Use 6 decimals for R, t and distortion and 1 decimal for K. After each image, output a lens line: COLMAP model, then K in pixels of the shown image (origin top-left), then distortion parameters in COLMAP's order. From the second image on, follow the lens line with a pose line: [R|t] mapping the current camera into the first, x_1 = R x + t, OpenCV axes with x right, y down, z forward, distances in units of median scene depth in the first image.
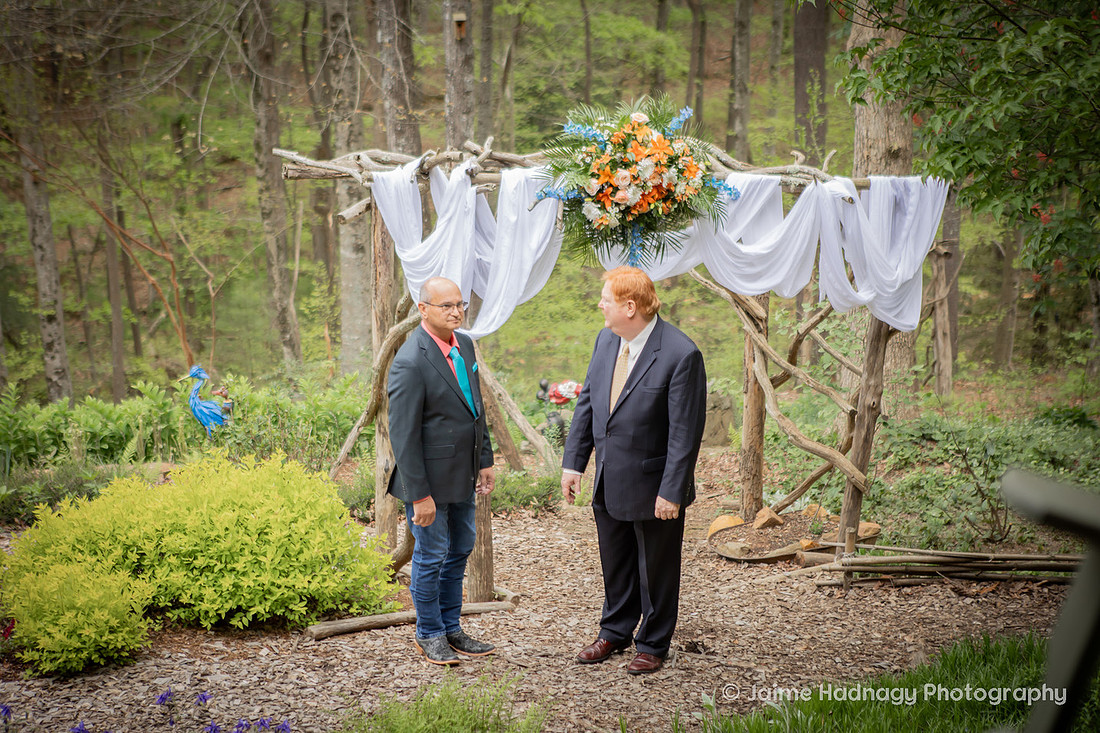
lens RADIAL K [[1971.6, 0, 550.0], [0, 1971.6, 366.5], [0, 0, 1]] dist [0.212741, 0.023213]
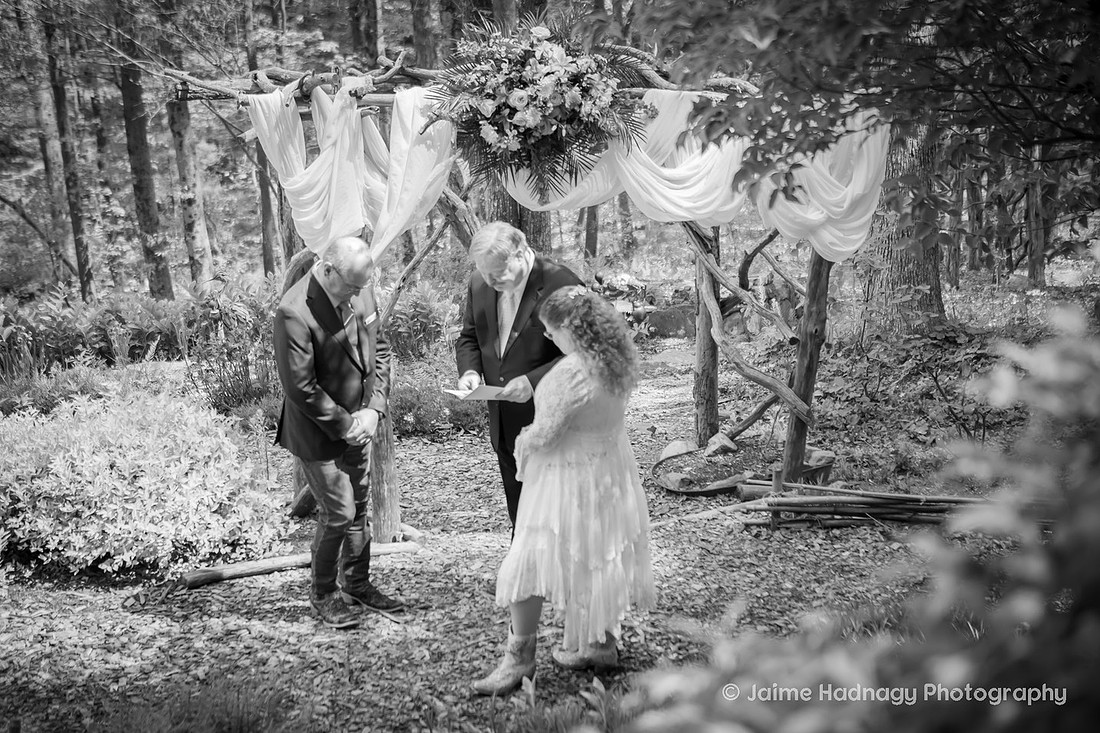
lens RADIAL K [[1833.8, 0, 550.0], [0, 1833.8, 366.5], [0, 0, 1]] dist [0.164656, -0.001117]
pose [[0.995696, 0.003737, -0.092599, 0.129658], [0.003190, 0.997212, 0.074547, -0.033317], [0.092619, -0.074522, 0.992909, 0.126550]]
